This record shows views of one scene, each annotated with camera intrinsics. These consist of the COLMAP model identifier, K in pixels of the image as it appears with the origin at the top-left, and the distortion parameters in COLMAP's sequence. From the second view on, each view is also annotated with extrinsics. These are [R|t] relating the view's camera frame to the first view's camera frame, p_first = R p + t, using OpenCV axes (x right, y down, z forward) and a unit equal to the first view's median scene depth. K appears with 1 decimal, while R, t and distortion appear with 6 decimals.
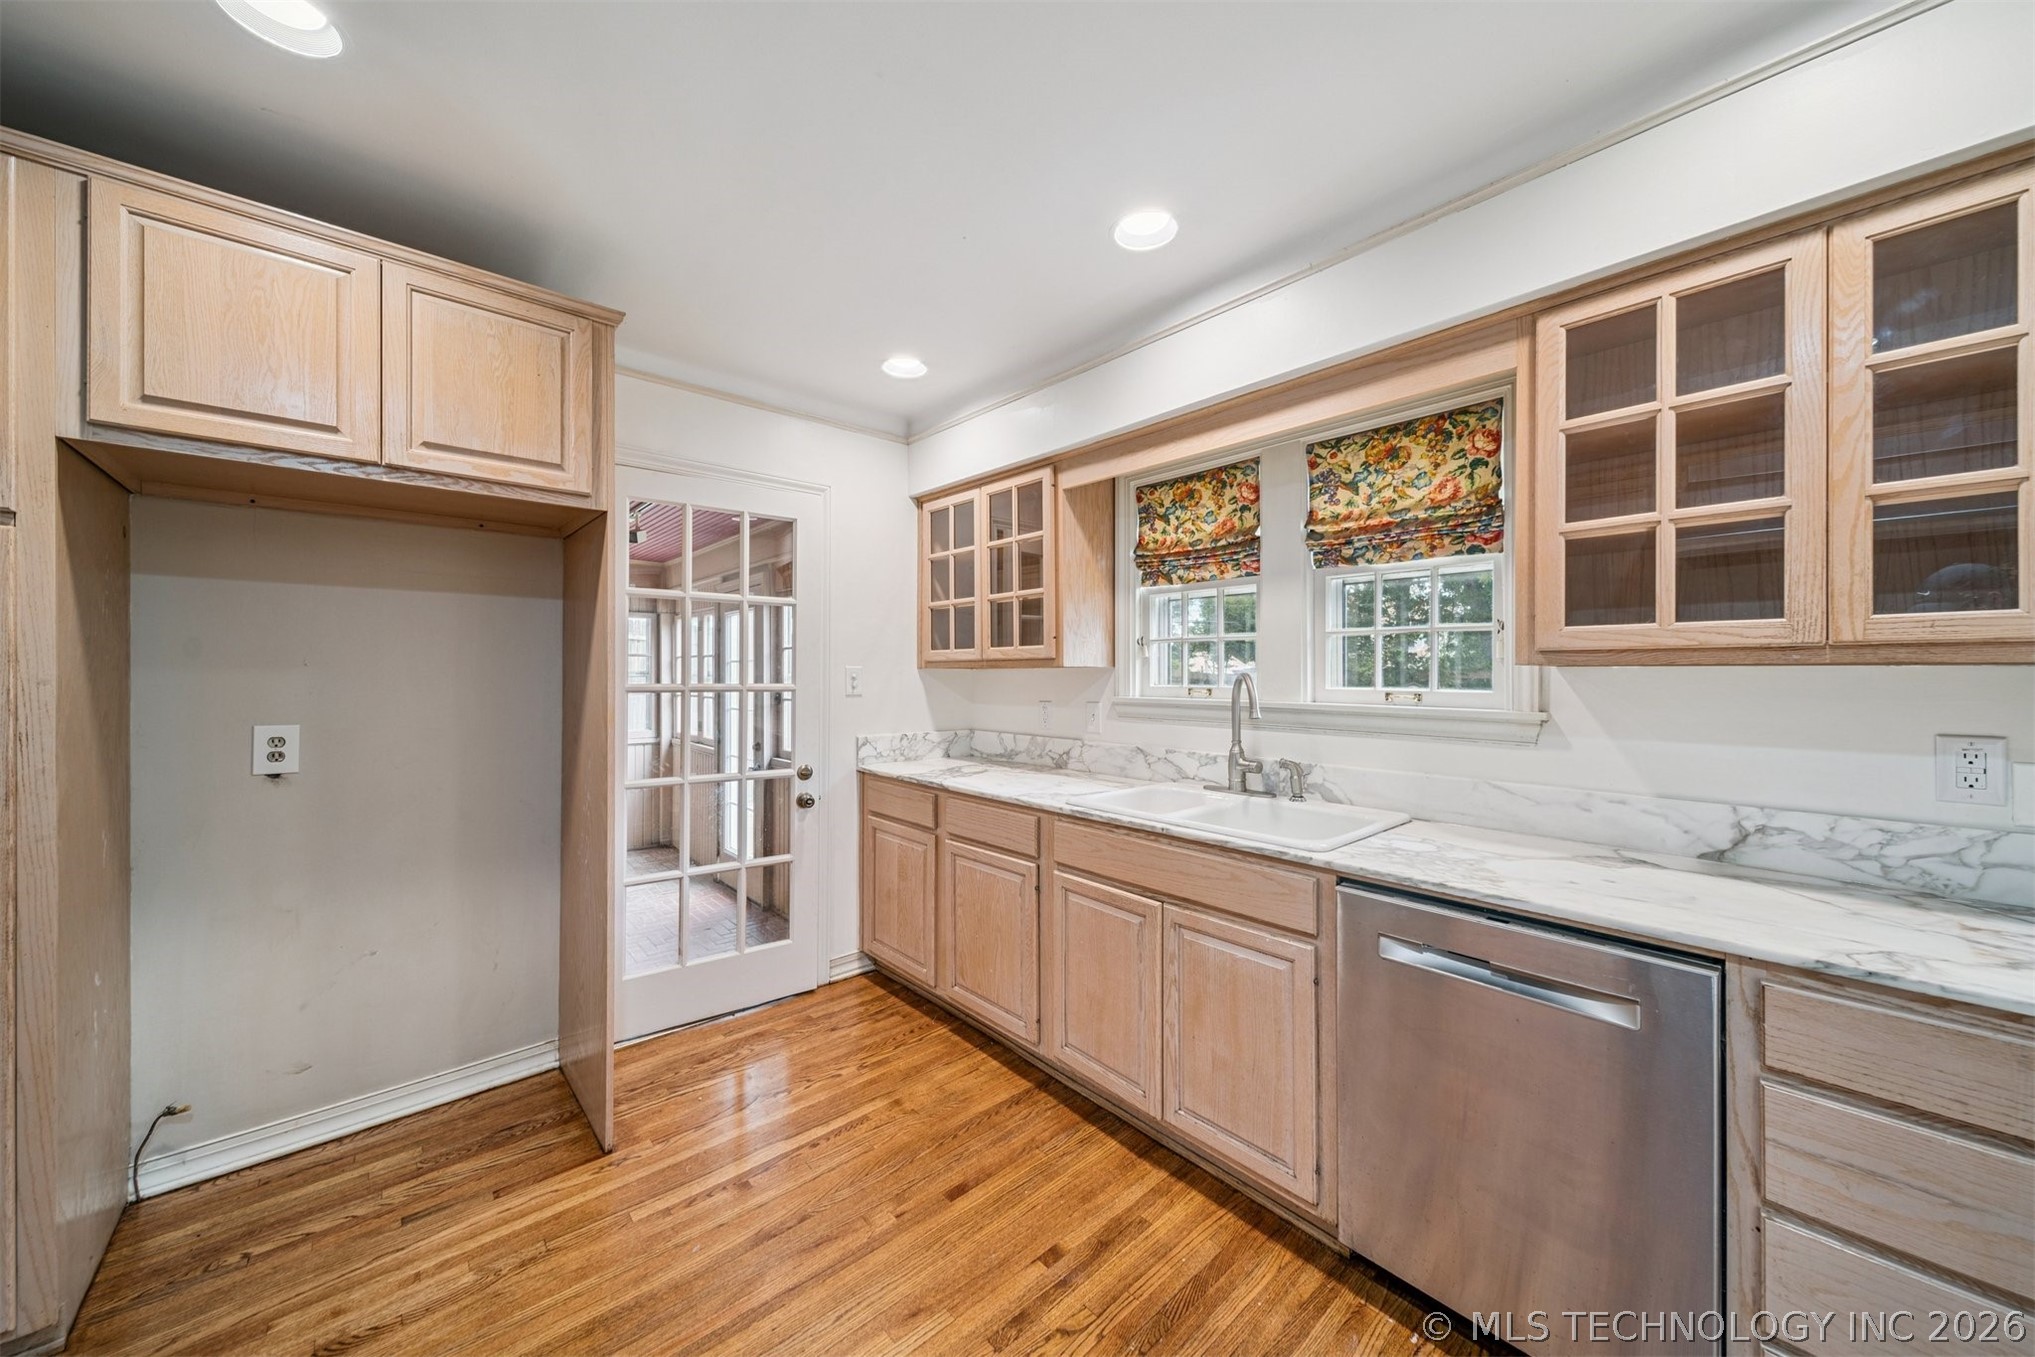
lens RADIAL K [[720.9, 0, 1036.5], [0, 720.9, 675.7], [0, 0, 1]] dist [0.002925, -0.000585]
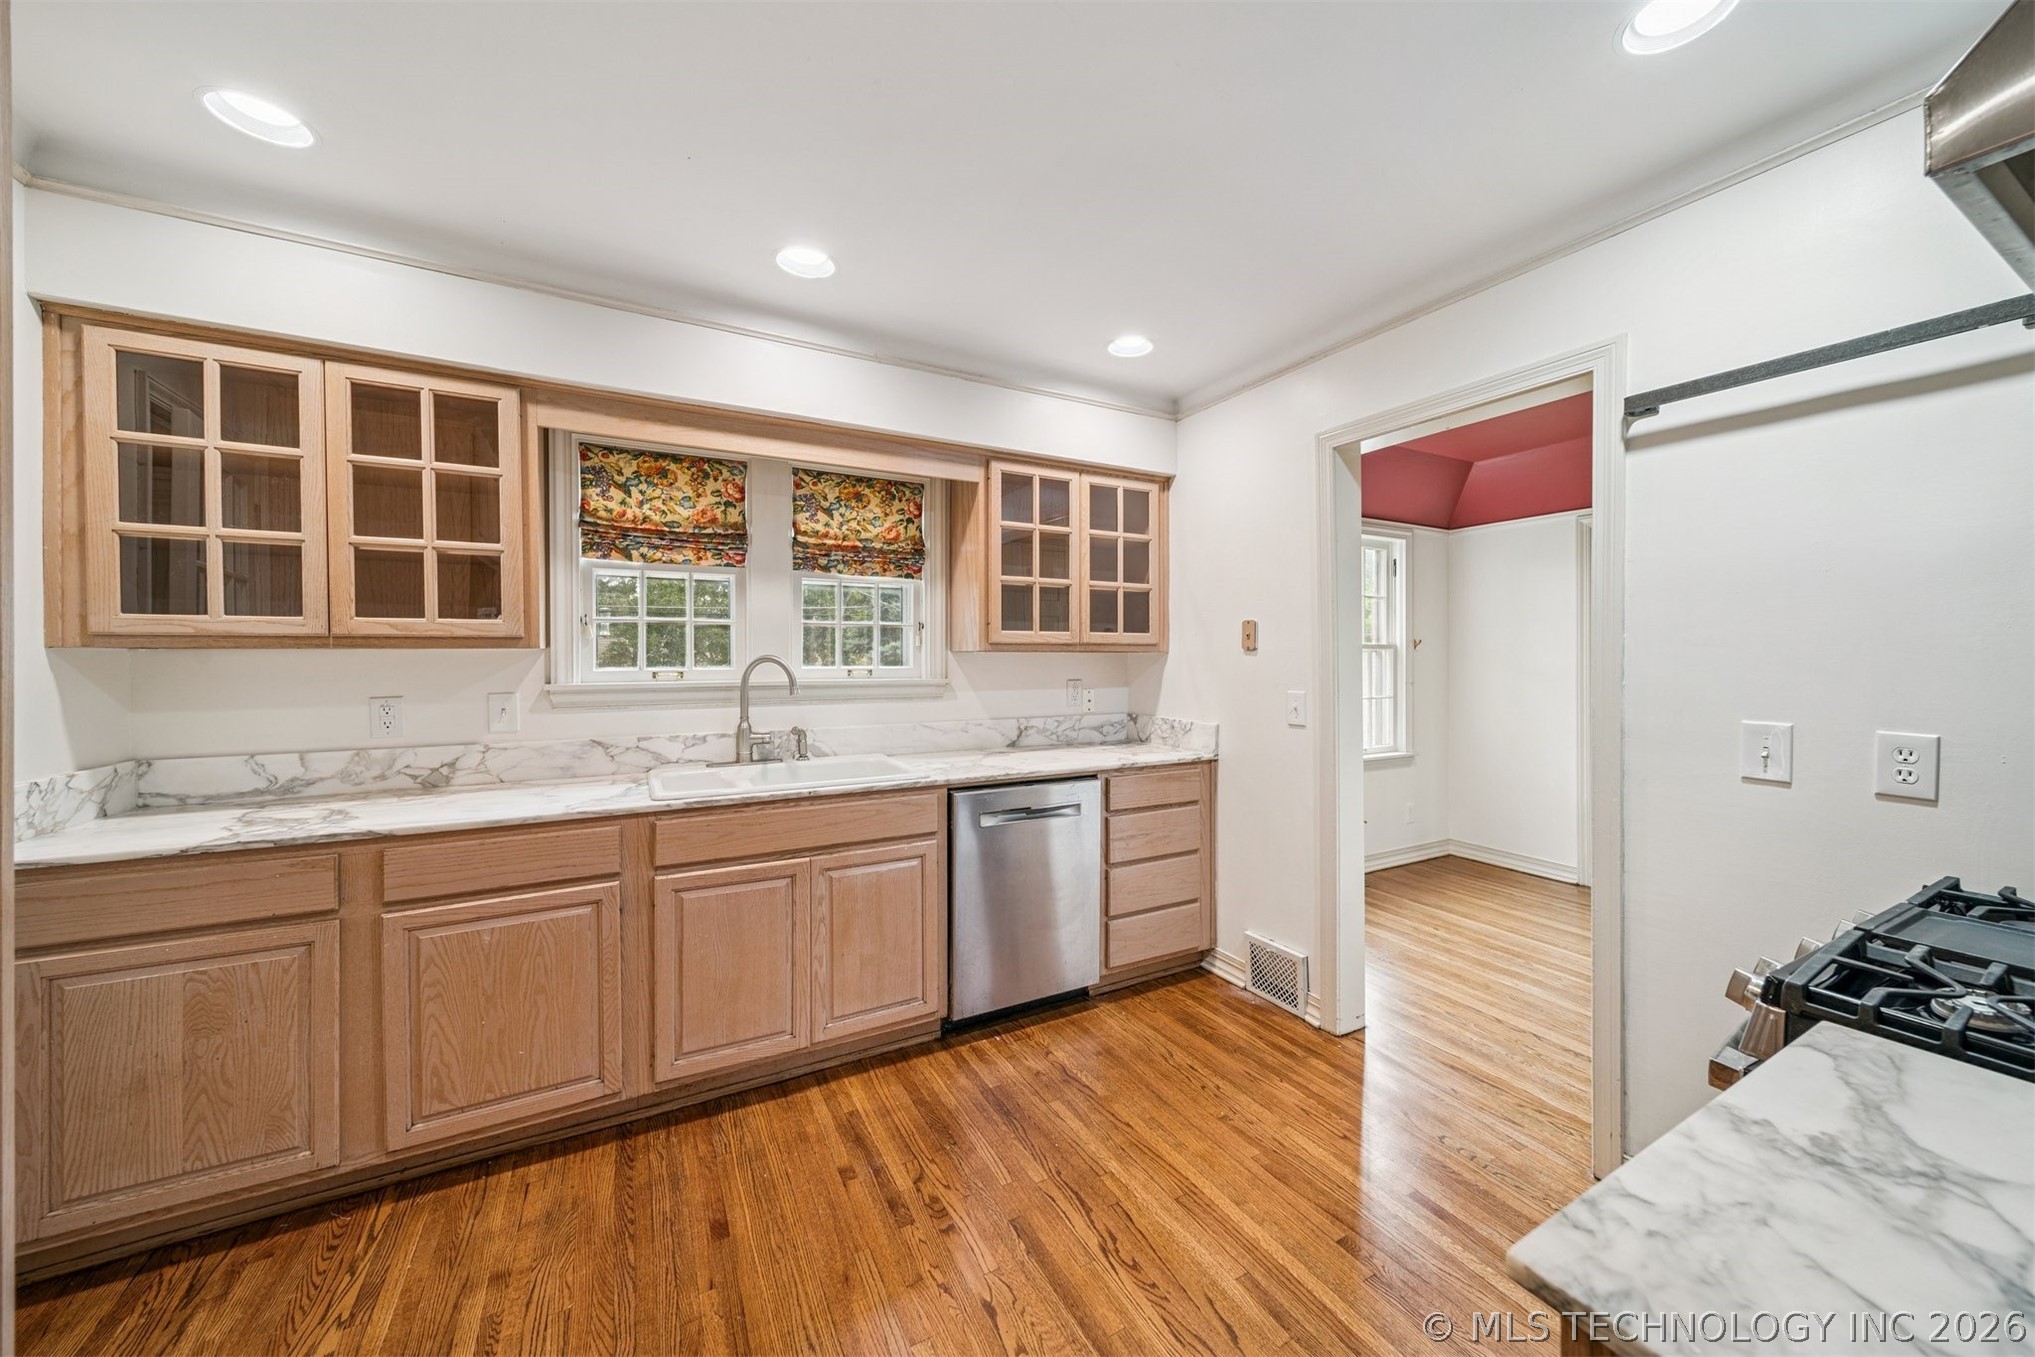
lens RADIAL K [[720.9, 0, 1037.6], [0, 720.9, 662.3], [0, 0, 1]] dist [0.002925, -0.000585]
pose [[0.223687, -0.013139, 0.974572, -0.740609], [0.003178, 0.999914, 0.012751, -0.006594], [-0.974656, 0.000245, 0.223710, 0.336974]]
